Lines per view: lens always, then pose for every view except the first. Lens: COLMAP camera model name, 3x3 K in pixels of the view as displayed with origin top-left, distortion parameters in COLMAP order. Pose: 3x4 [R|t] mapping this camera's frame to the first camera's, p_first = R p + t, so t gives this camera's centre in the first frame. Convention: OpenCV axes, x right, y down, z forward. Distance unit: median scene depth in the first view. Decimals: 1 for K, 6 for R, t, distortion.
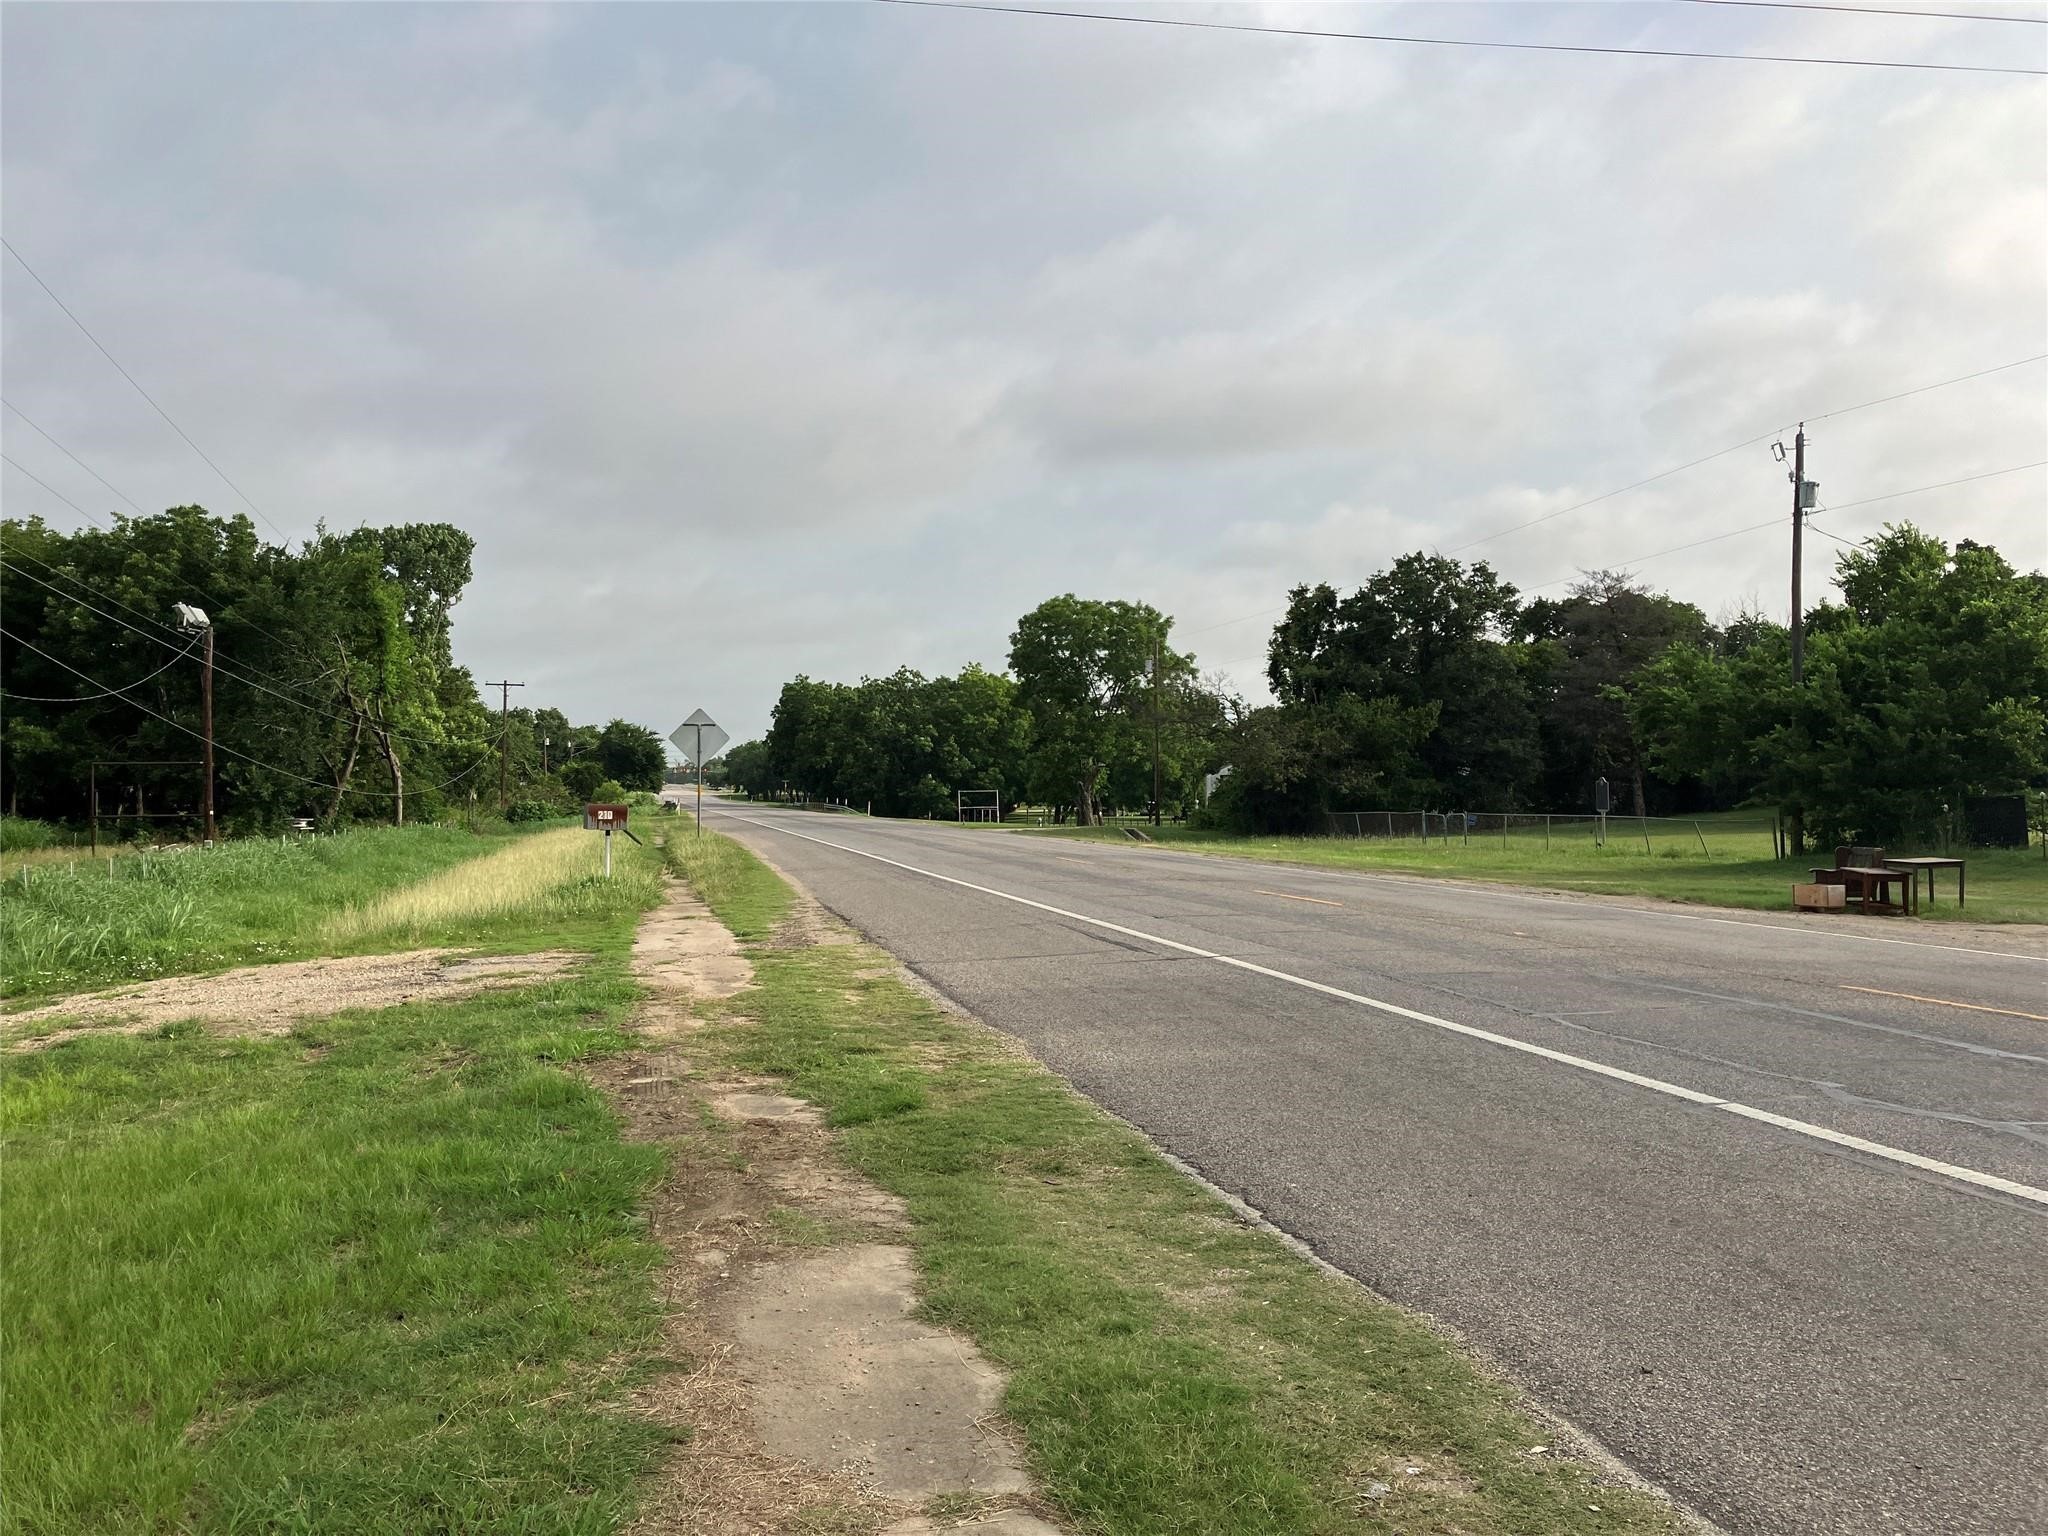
lens RADIAL K [[1630.8, 0, 1035.3], [0, 1630.8, 780.5], [0, 0, 1]] dist [0.007486, -0.026548]
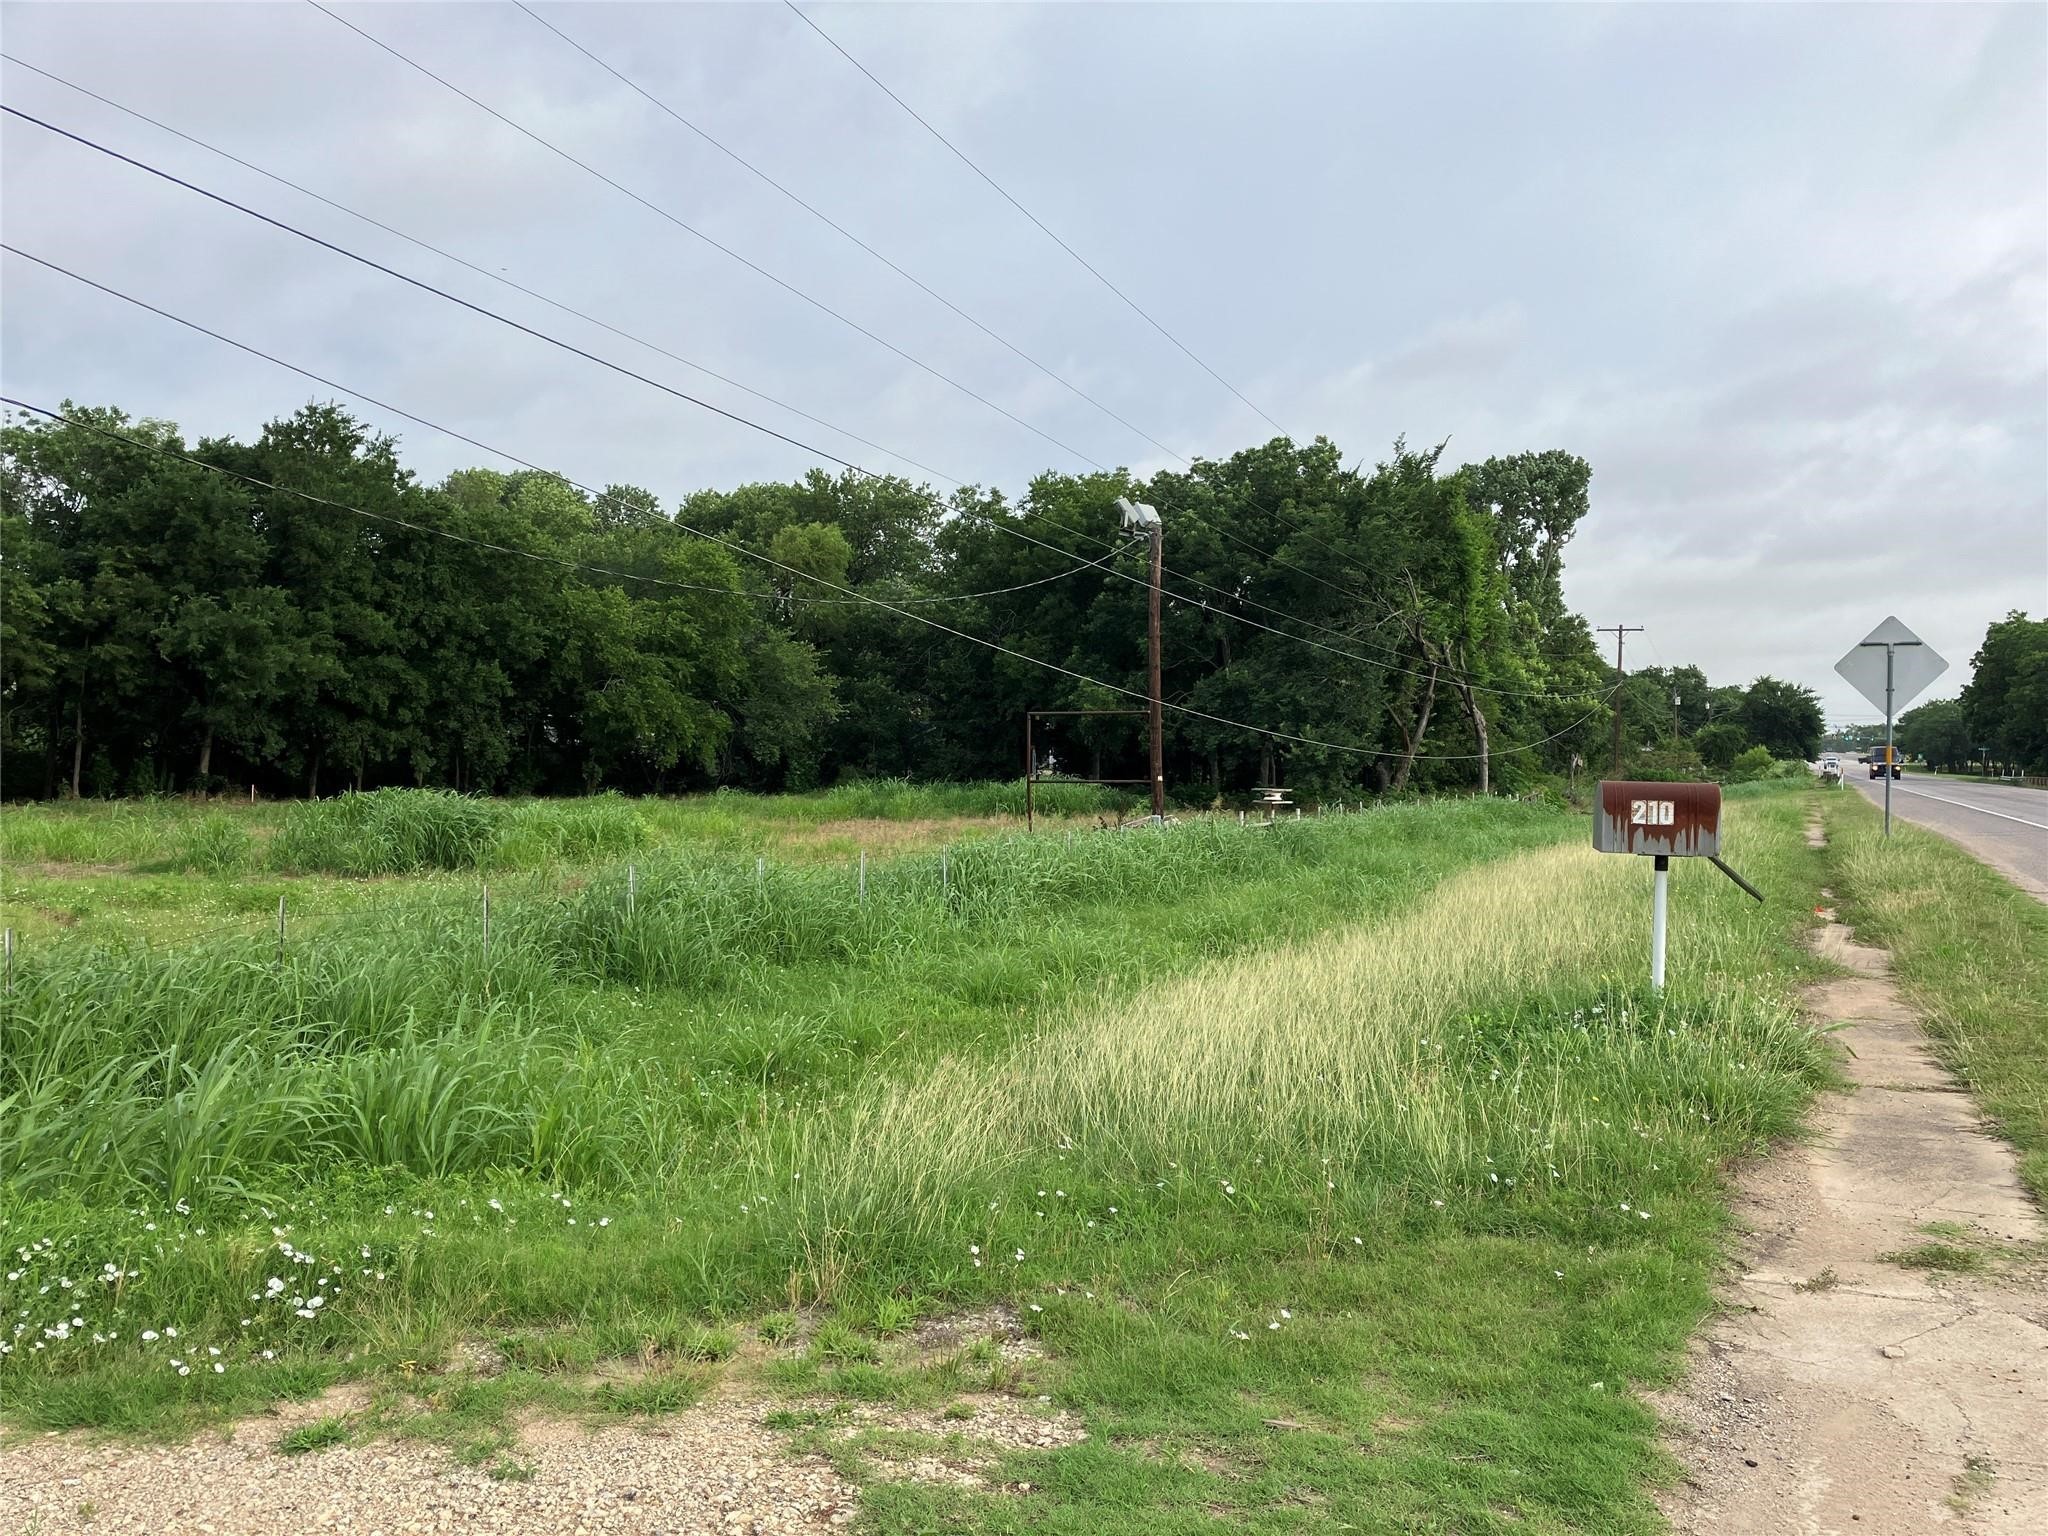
lens RADIAL K [[1630.8, 0, 1033.7], [0, 1630.8, 780.3], [0, 0, 1]] dist [0.007486, -0.026548]
pose [[0.781490, 0.018078, -0.623655, -0.036232], [-0.005639, 0.999744, 0.021914, 0.001846], [0.623892, -0.013609, 0.781392, 0.156873]]
